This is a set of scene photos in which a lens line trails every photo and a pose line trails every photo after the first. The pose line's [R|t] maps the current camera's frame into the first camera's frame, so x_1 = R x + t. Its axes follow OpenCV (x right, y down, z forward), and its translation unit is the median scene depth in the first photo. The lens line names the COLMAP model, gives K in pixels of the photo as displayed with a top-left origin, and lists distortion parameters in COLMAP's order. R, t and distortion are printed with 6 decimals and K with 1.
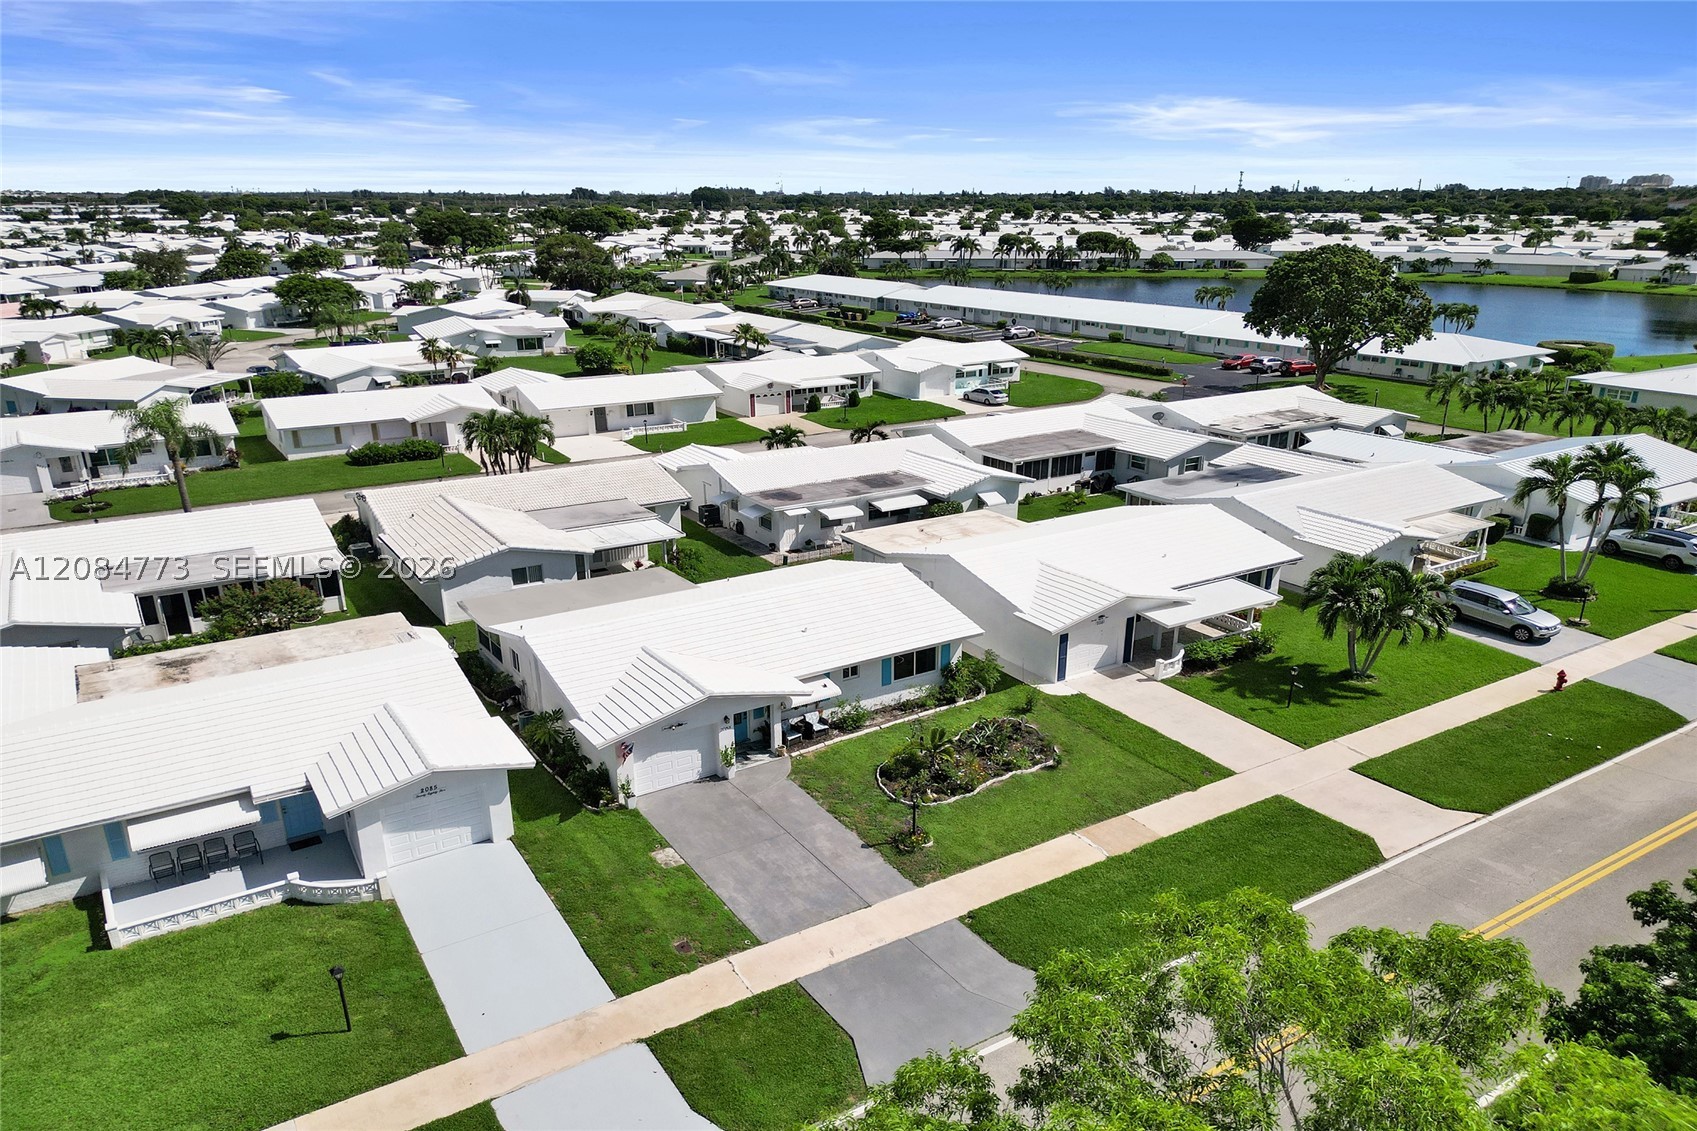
lens RADIAL K [[1181.9, 0, 848.5], [0, 1181.9, 565.5], [0, 0, 1]] dist [0.085070, -0.074601]
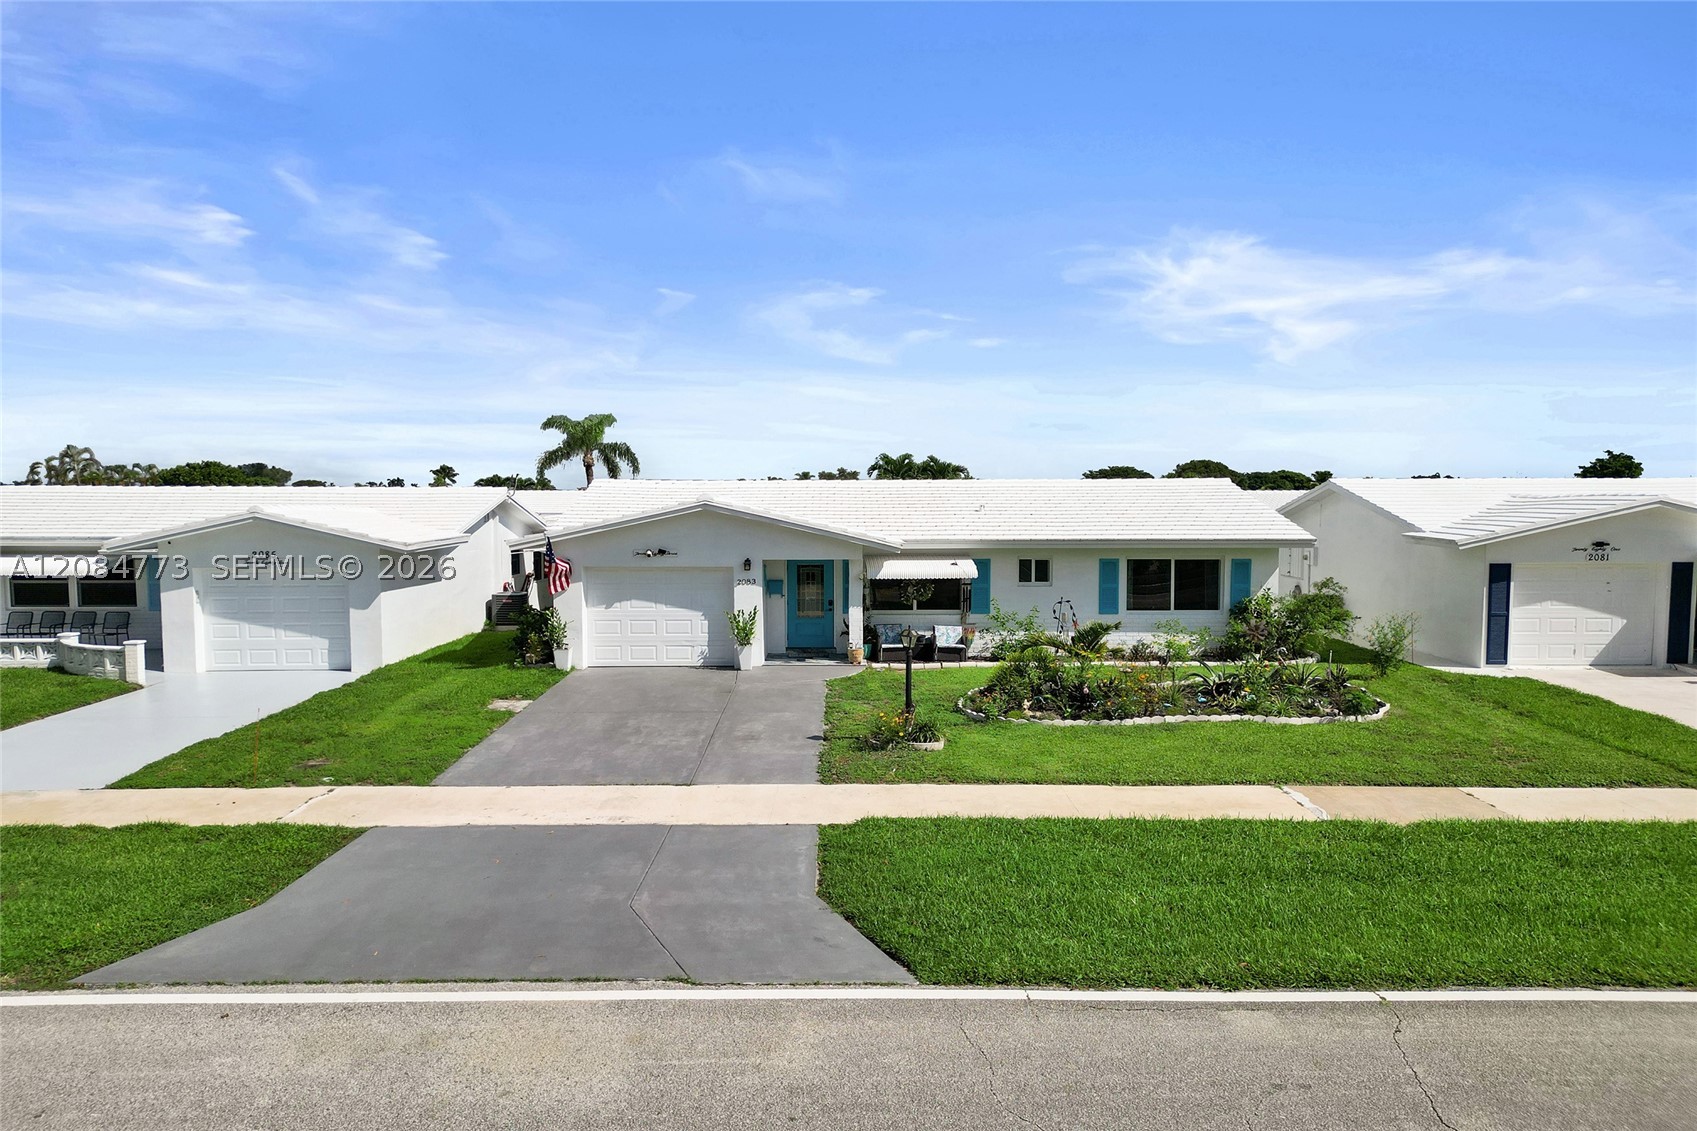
lens RADIAL K [[1179.7, 0, 848.5], [0, 1179.7, 565.5], [0, 0, 1]] dist [0.067929, -0.067973]
pose [[0.846233, 0.032797, -0.531802, 0.209617], [-0.156996, 0.969140, -0.190052, 0.190250], [0.509158, 0.244319, 0.825268, 0.431662]]
